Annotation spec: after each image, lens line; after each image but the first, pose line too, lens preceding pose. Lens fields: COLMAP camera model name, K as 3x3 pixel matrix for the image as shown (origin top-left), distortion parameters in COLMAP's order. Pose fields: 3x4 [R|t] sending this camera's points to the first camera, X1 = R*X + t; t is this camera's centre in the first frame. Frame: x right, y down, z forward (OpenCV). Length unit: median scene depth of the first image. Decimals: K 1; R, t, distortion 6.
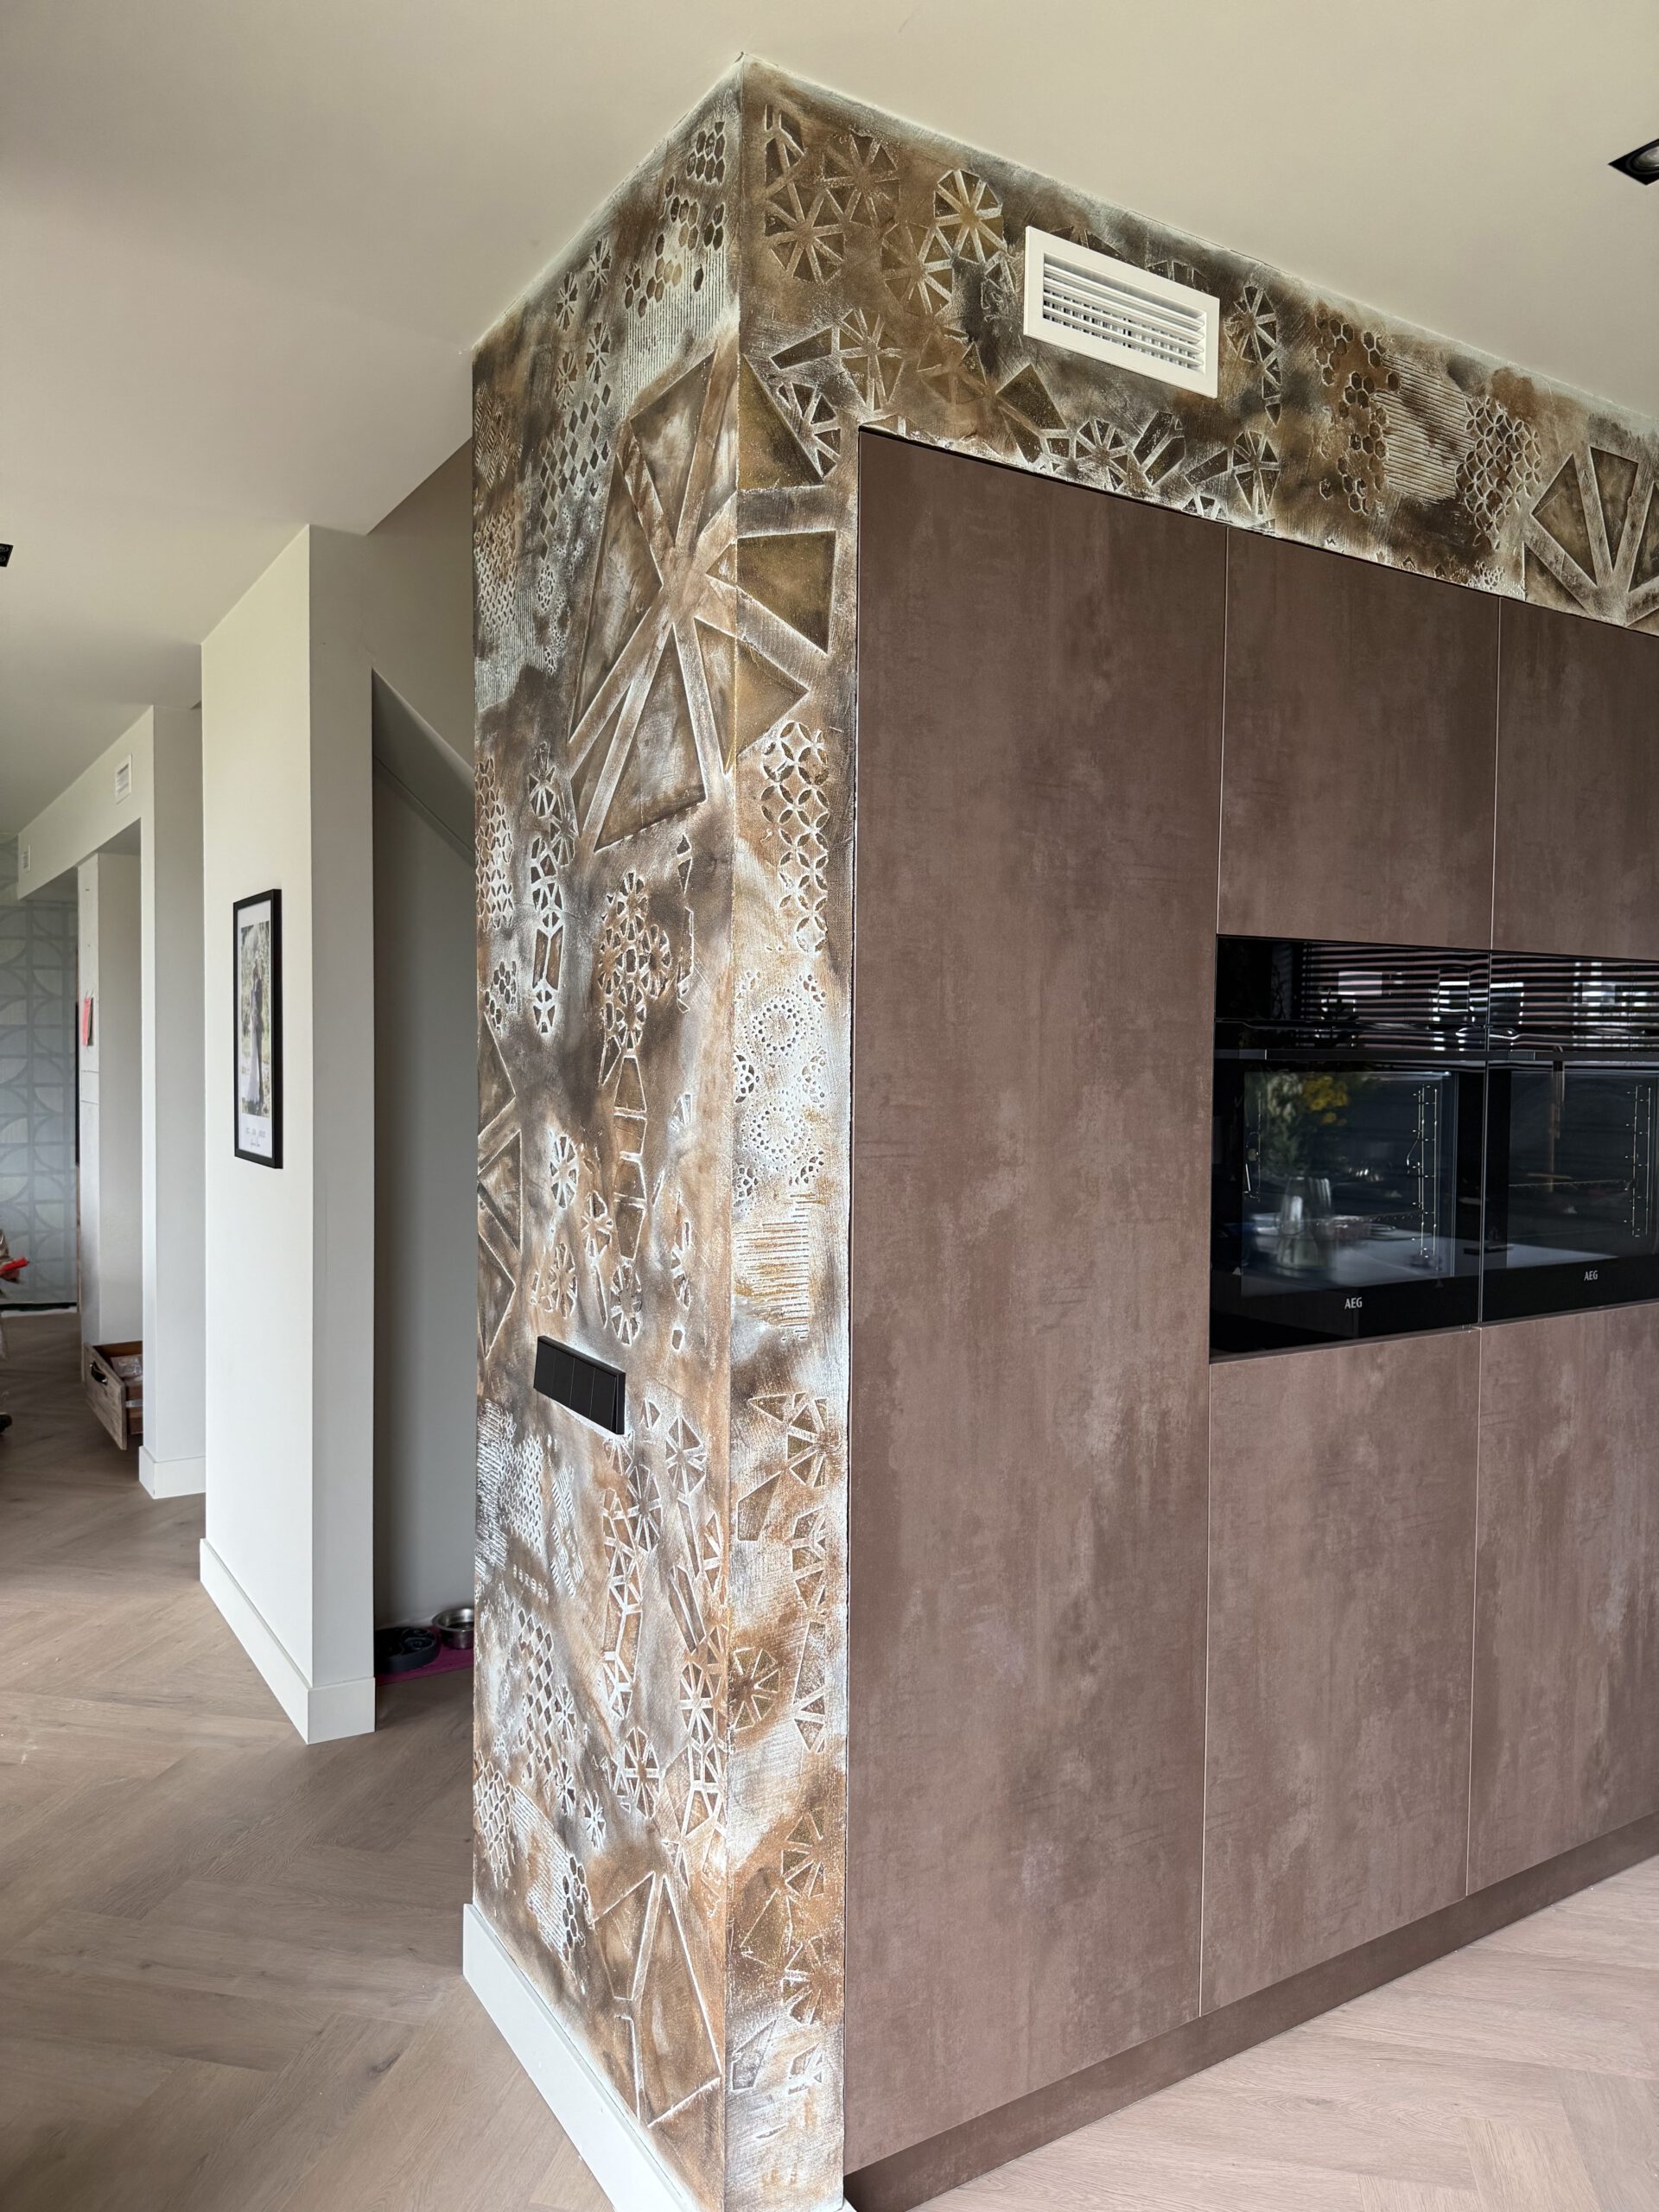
lens RADIAL K [[1539.6, 0, 824.0], [0, 1539.6, 1093.4], [0, 0, 1]] dist [0.093607, -0.127348]
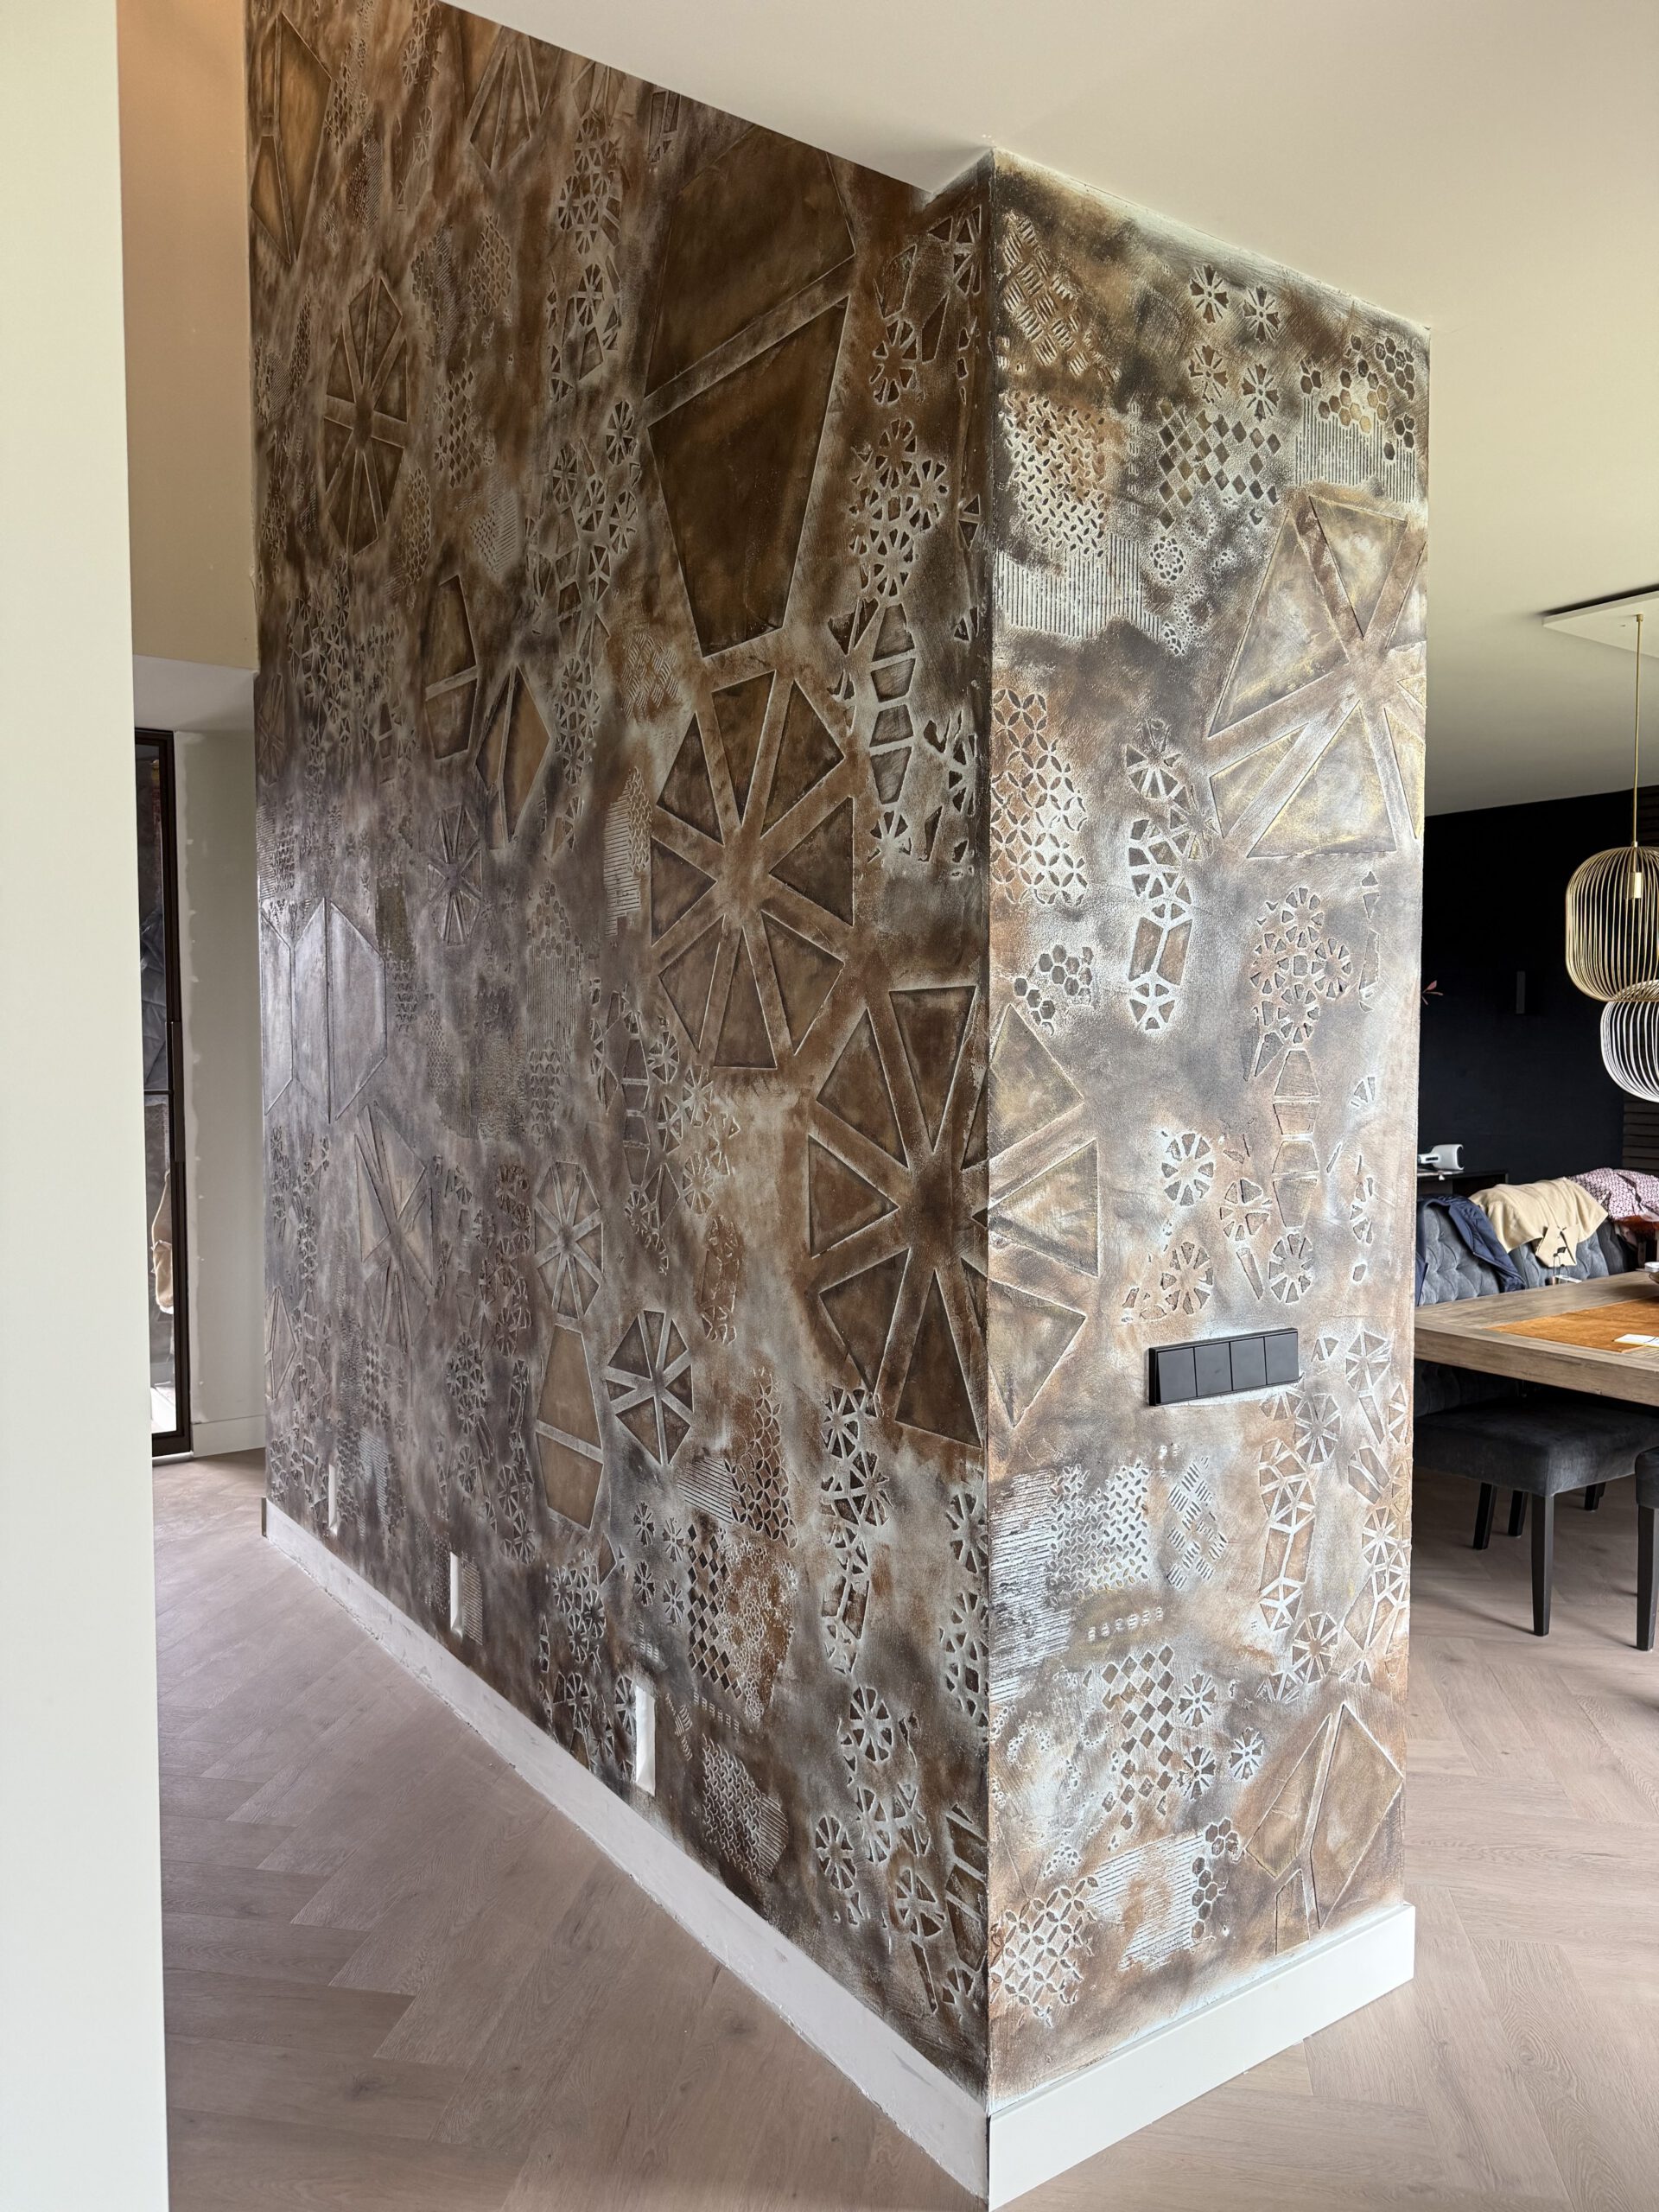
lens RADIAL K [[1539.6, 0, 810.5], [0, 1539.6, 1082.8], [0, 0, 1]] dist [0.093607, -0.127348]
pose [[-0.035409, -0.049850, 0.998129, -1.137473], [0.026982, 0.998343, 0.050818, -0.060852], [-0.999009, 0.028731, -0.034006, 1.260715]]
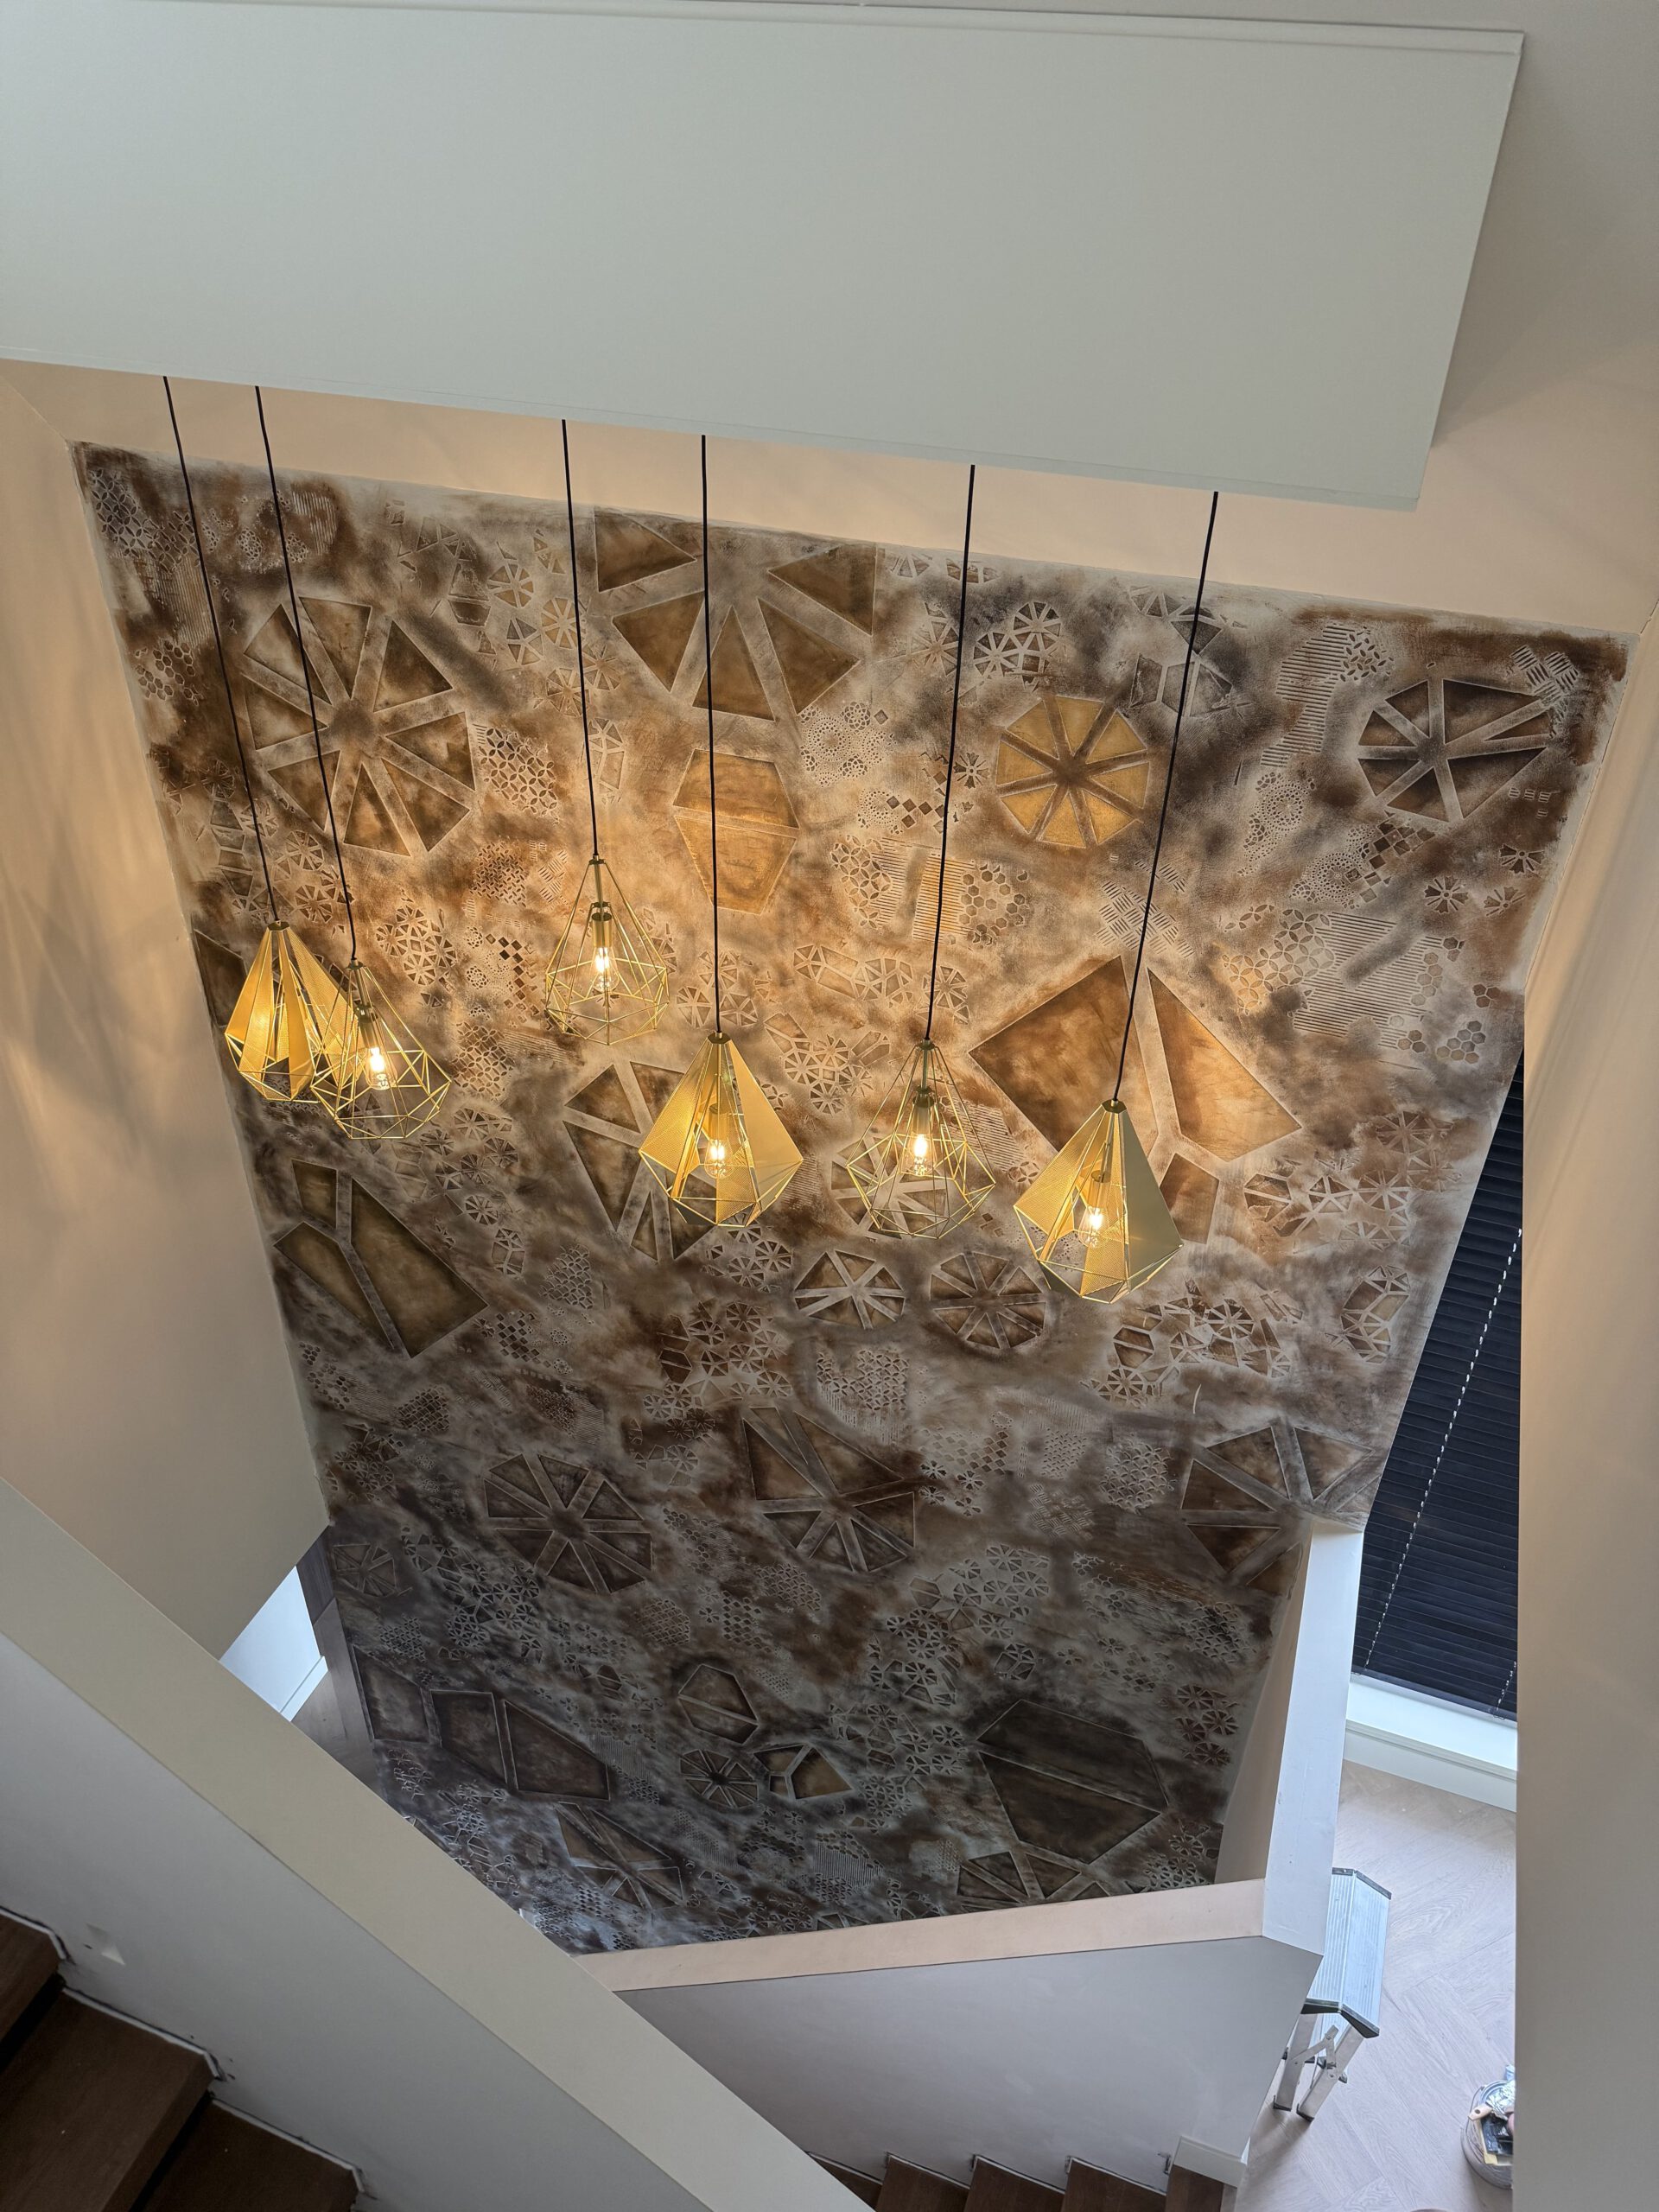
lens RADIAL K [[1539.6, 0, 808.7], [0, 1539.6, 1112.5], [0, 0, 1]] dist [0.093607, -0.127348]
pose [[-0.599732, -0.475363, 0.643702, -0.770492], [-0.001037, 0.804886, 0.593429, -2.597177], [-0.800201, 0.355231, -0.483208, 2.291561]]
